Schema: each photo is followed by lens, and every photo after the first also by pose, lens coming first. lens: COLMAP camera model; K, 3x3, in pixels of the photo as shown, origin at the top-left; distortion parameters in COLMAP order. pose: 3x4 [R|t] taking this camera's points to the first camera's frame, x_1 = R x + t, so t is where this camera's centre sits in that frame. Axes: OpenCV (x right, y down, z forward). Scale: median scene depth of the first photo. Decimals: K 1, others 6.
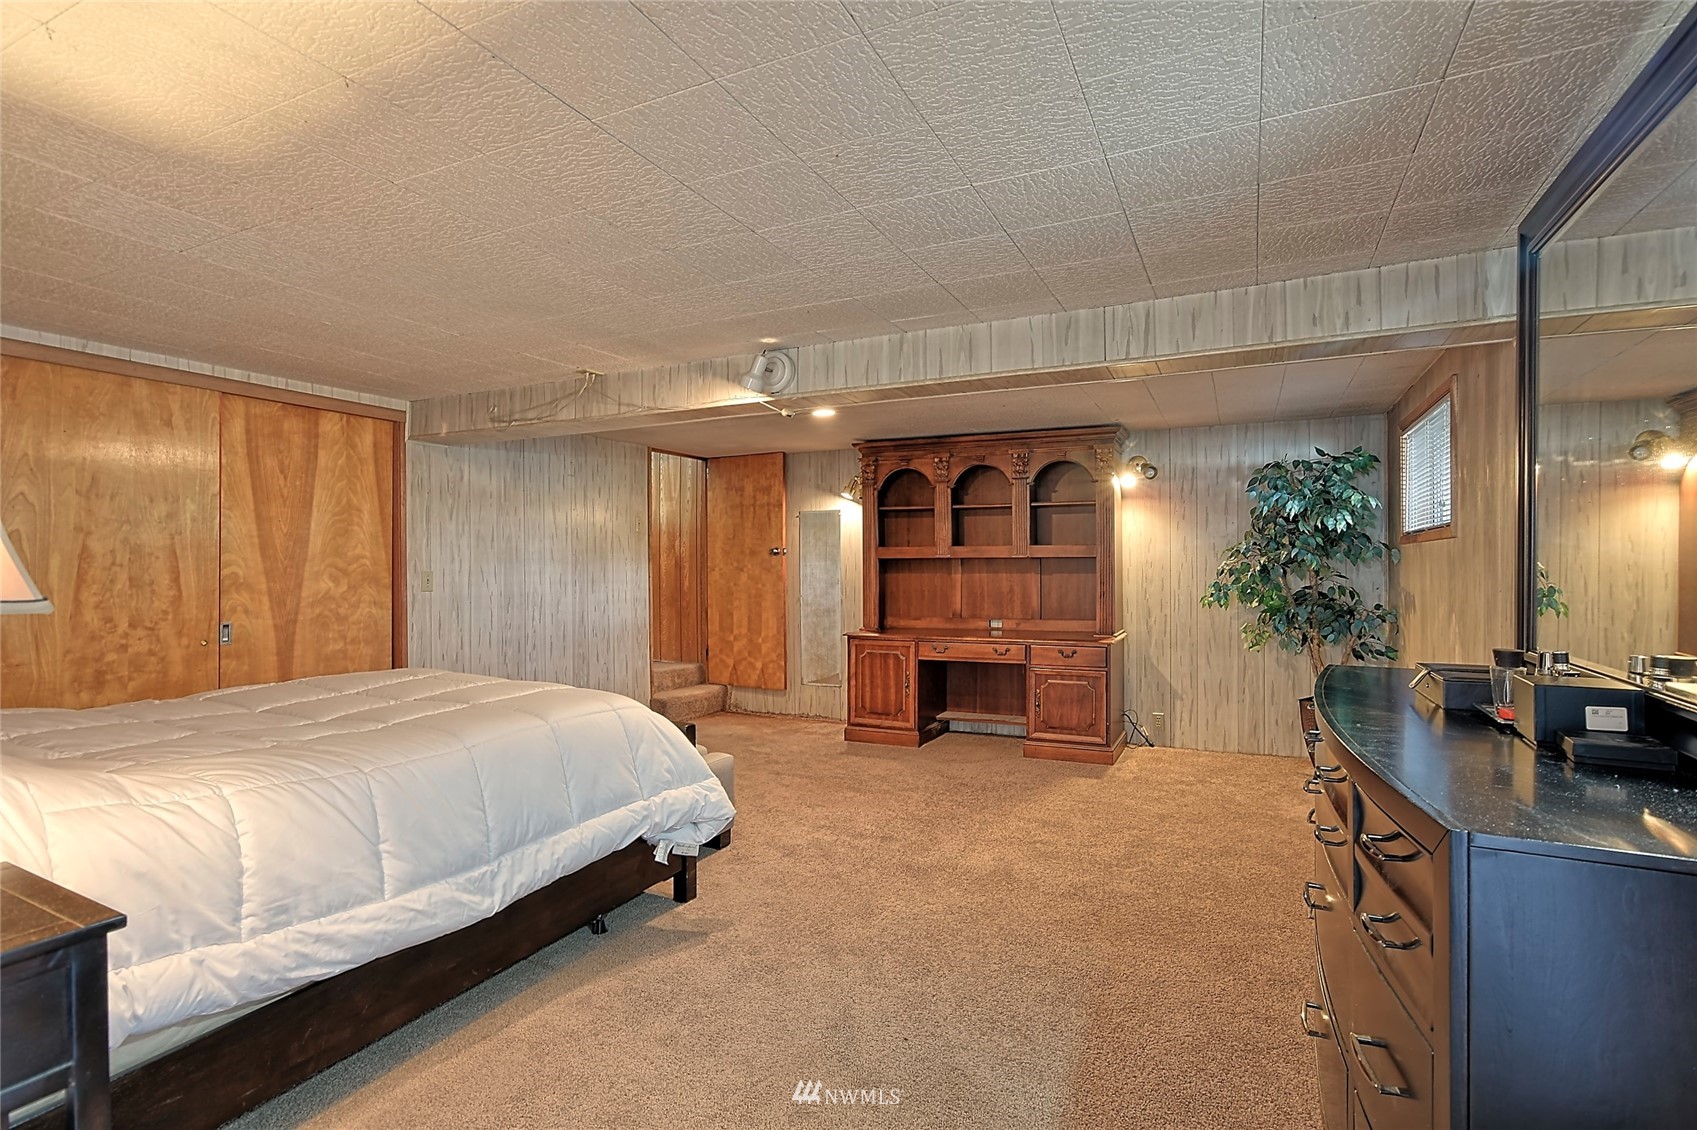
lens RADIAL K [[797.9, 0, 848.8], [0, 797.9, 558.1], [0, 0, 1]] dist [-0.001812, -0.000383]
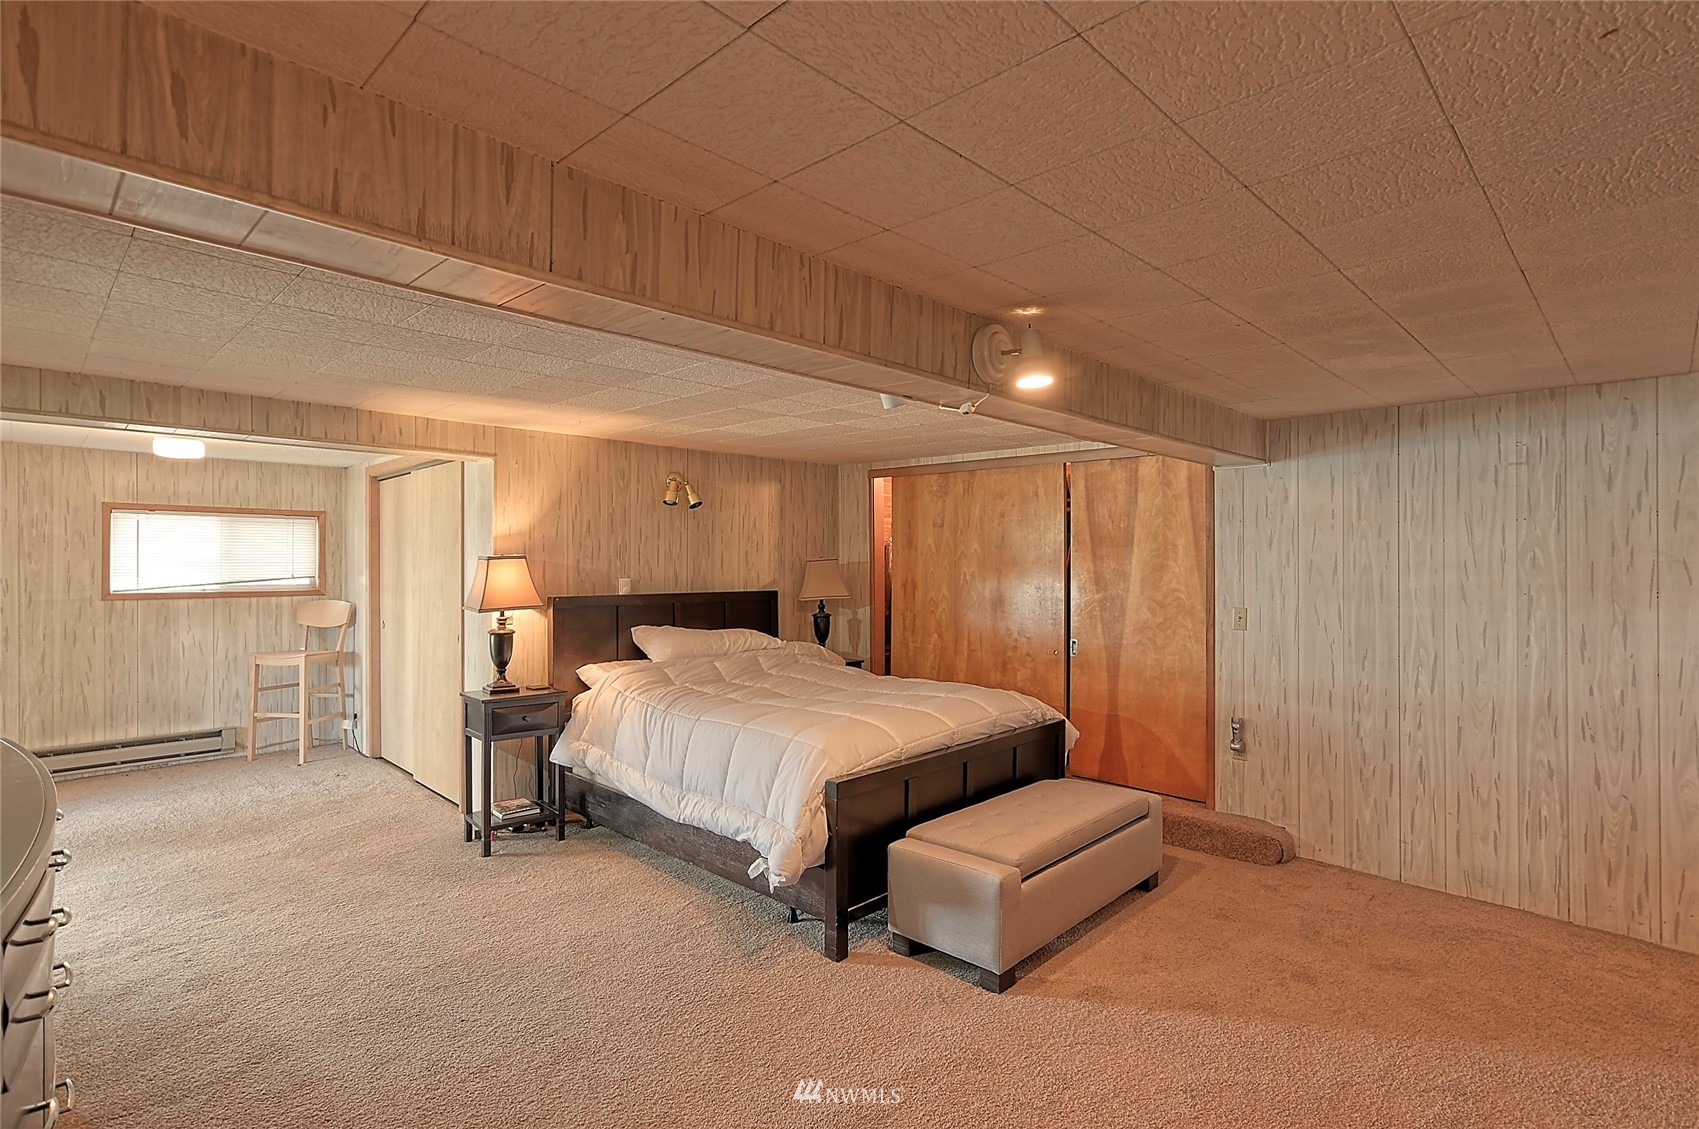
lens RADIAL K [[823.4, 0, 866.3], [0, 823.4, 565.2], [0, 0, 1]] dist [-0.038452, 0.028531]
pose [[-0.283635, -0.003239, -0.958927, 0.521958], [-0.001803, 0.999994, -0.002844, -0.030982], [0.958930, 0.000922, -0.283640, 0.931925]]
